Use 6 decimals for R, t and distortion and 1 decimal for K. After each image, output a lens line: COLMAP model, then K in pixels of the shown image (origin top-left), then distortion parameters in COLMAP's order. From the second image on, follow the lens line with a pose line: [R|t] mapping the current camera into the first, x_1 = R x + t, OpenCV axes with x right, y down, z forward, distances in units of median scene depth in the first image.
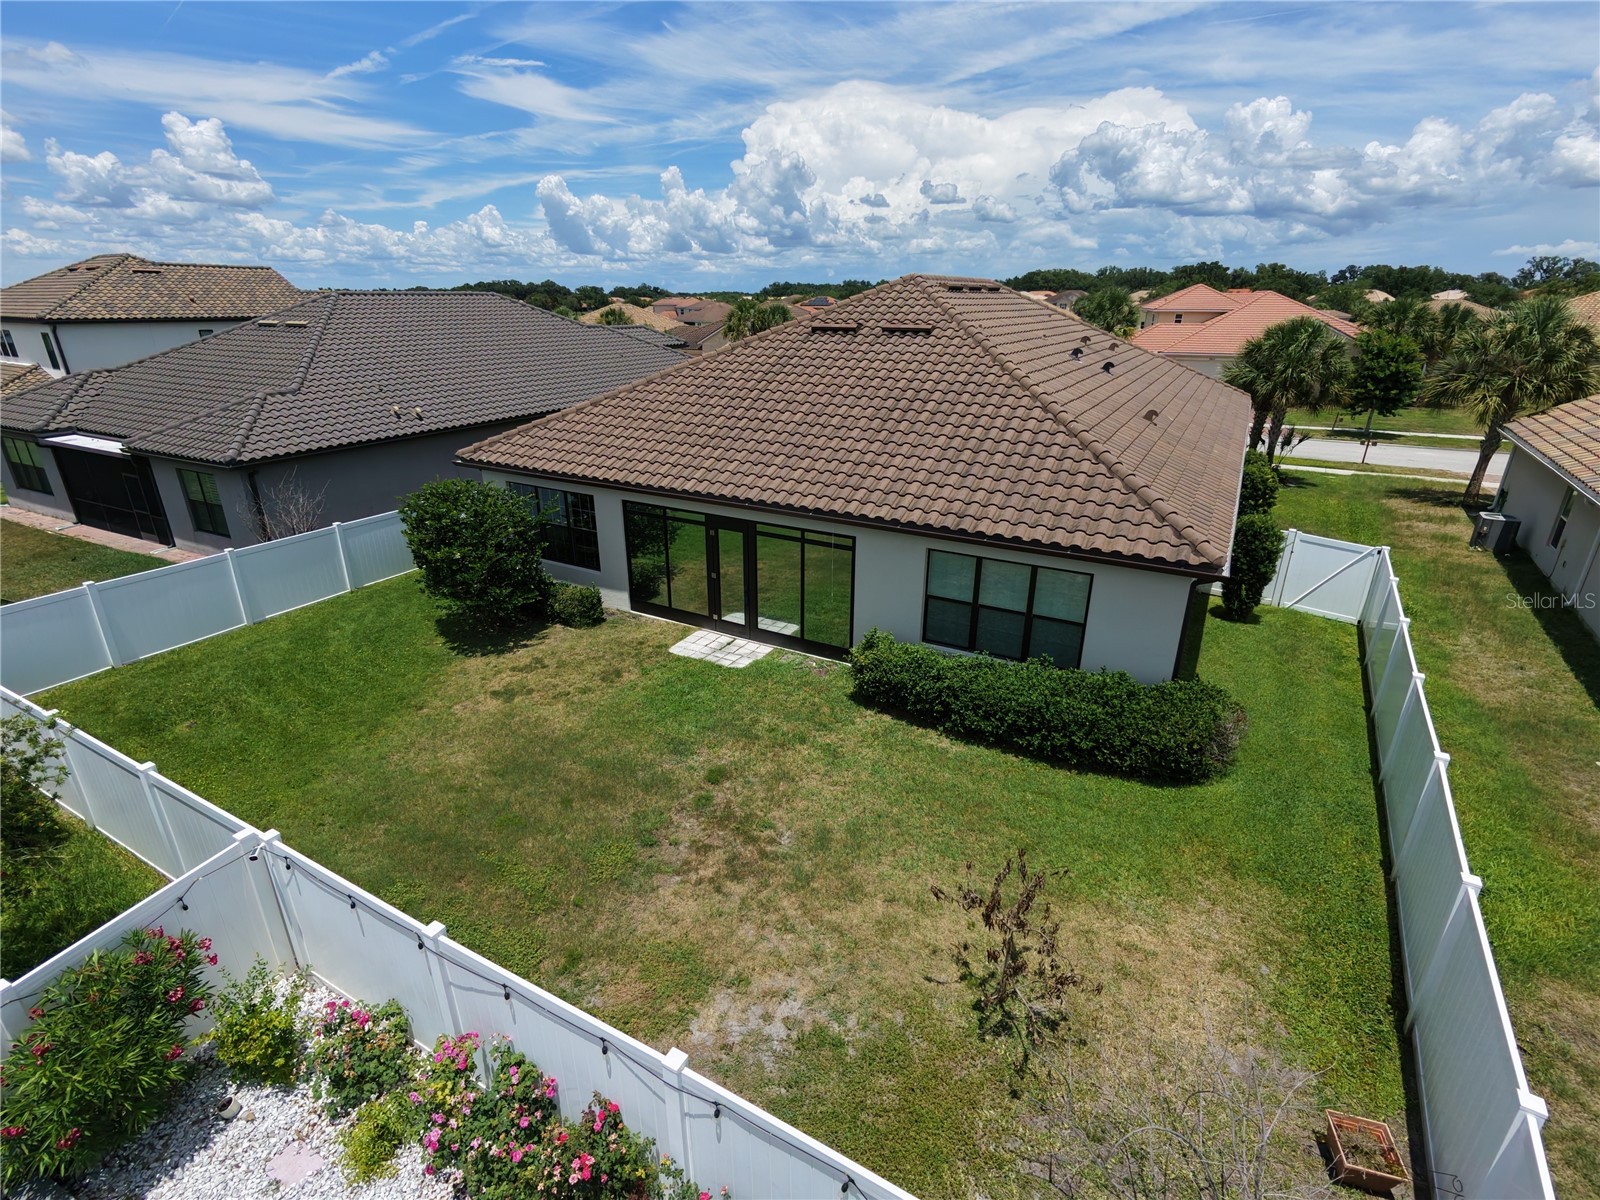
lens RADIAL K [[766.2, 0, 800.0], [0, 766.2, 600.0], [0, 0, 1]] dist [-0.003022, 0.004470]
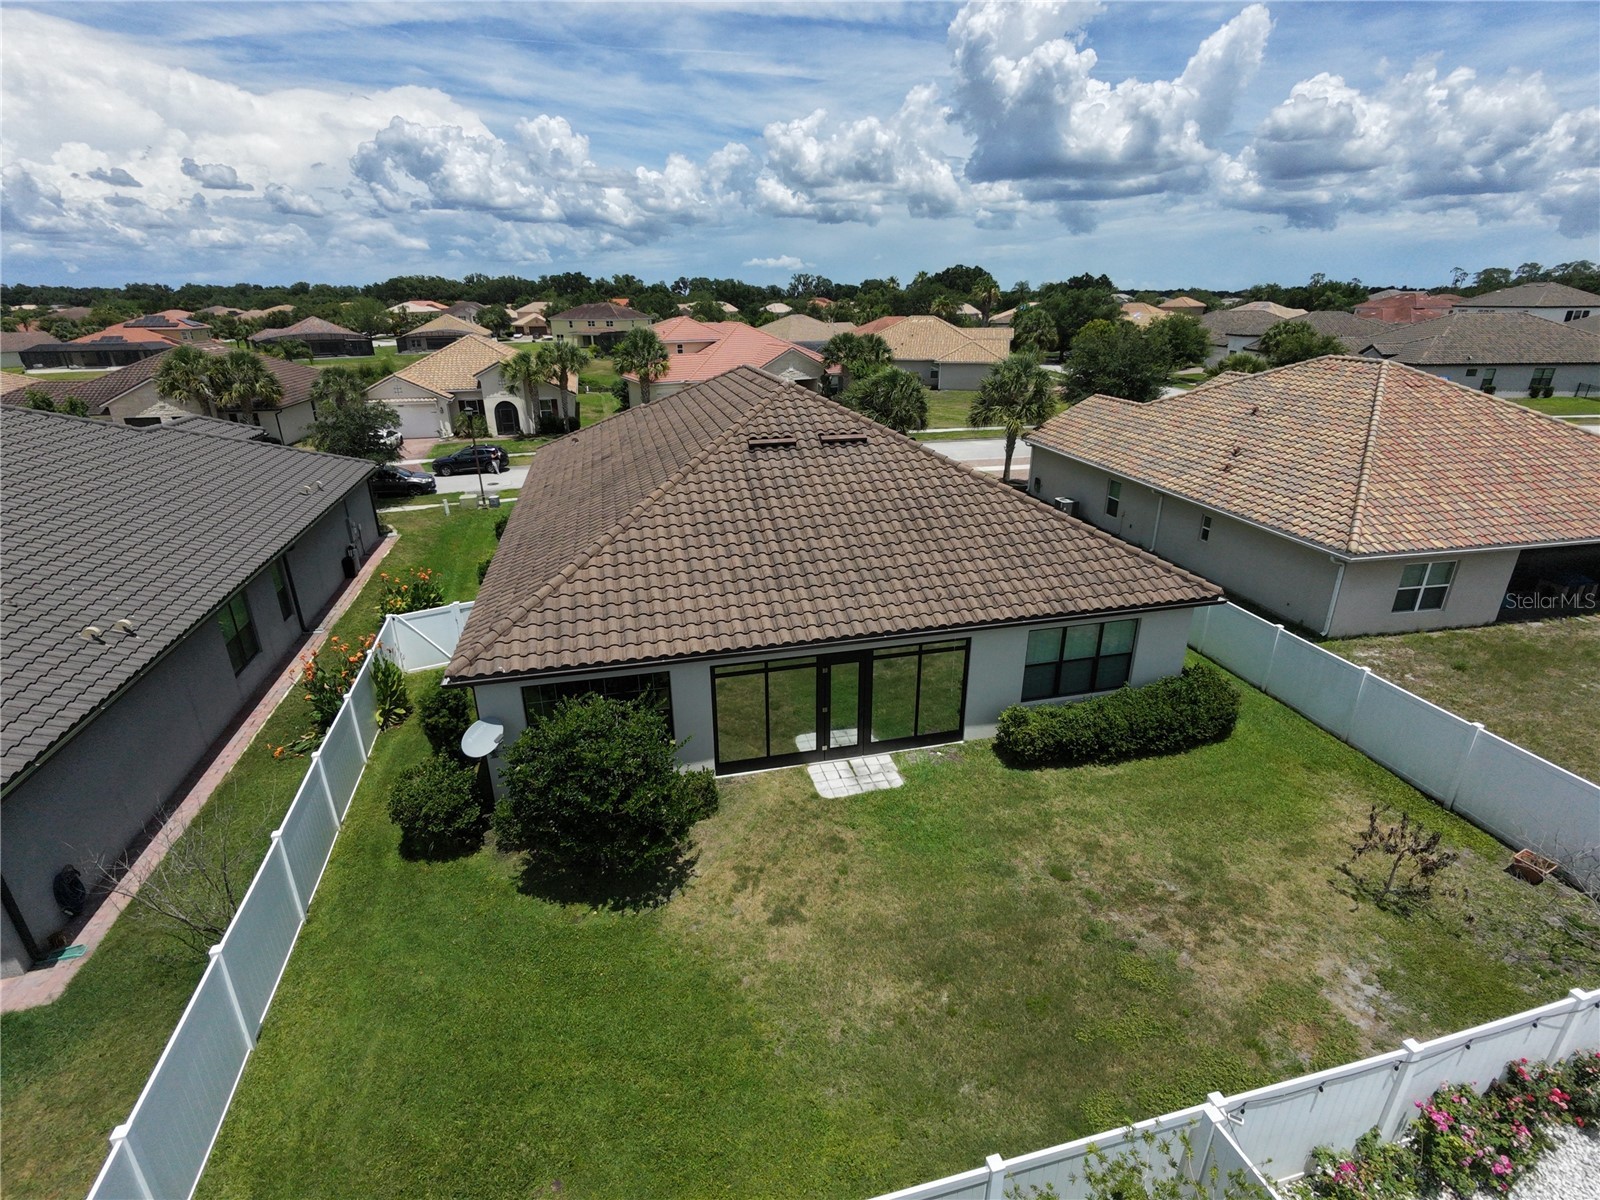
lens RADIAL K [[766.2, 0, 800.0], [0, 766.2, 600.0], [0, 0, 1]] dist [-0.003022, 0.004470]
pose [[0.729155, -0.255425, 0.634894, -0.778967], [0.257073, 0.962023, 0.091793, -0.286422], [-0.634229, 0.096282, 0.767126, 0.242174]]
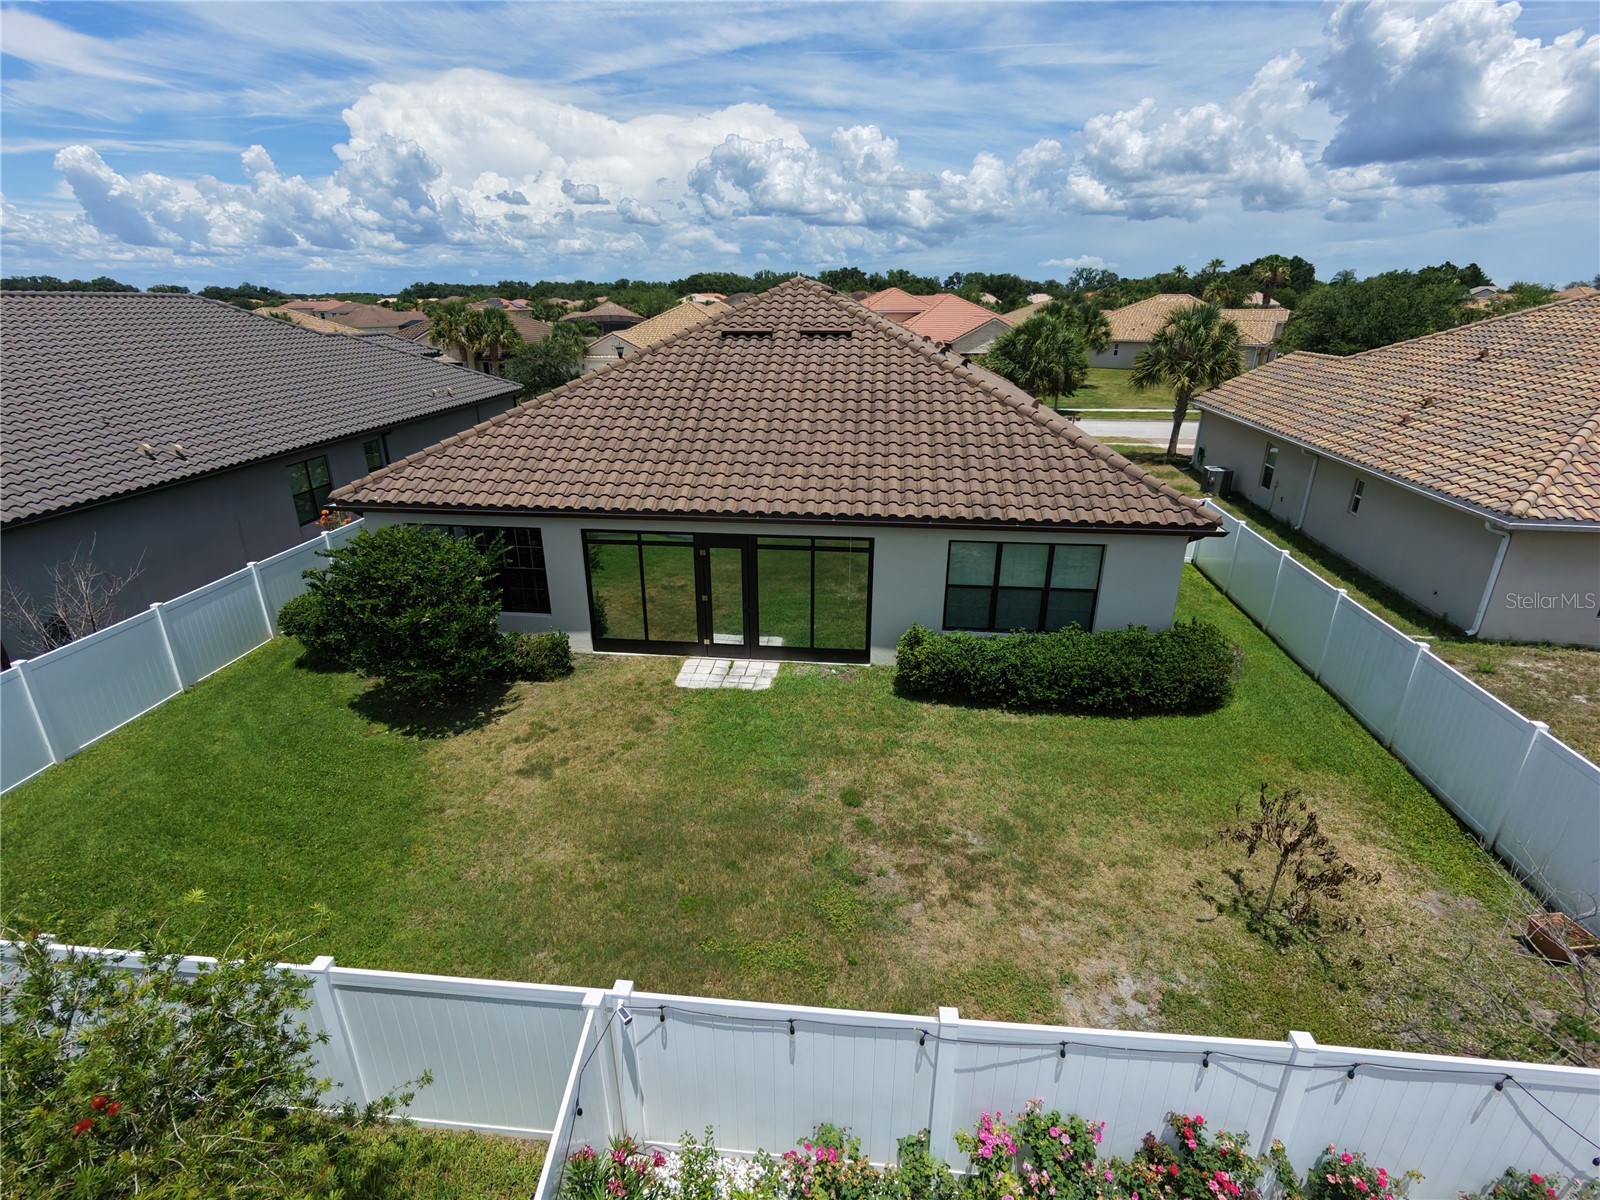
lens RADIAL K [[766.2, 0, 800.0], [0, 766.2, 600.0], [0, 0, 1]] dist [-0.003022, 0.004470]
pose [[0.917566, -0.145753, 0.369905, -0.369766], [0.146577, 0.988856, 0.026045, -0.038750], [-0.369579, 0.030322, 0.928705, 0.093325]]
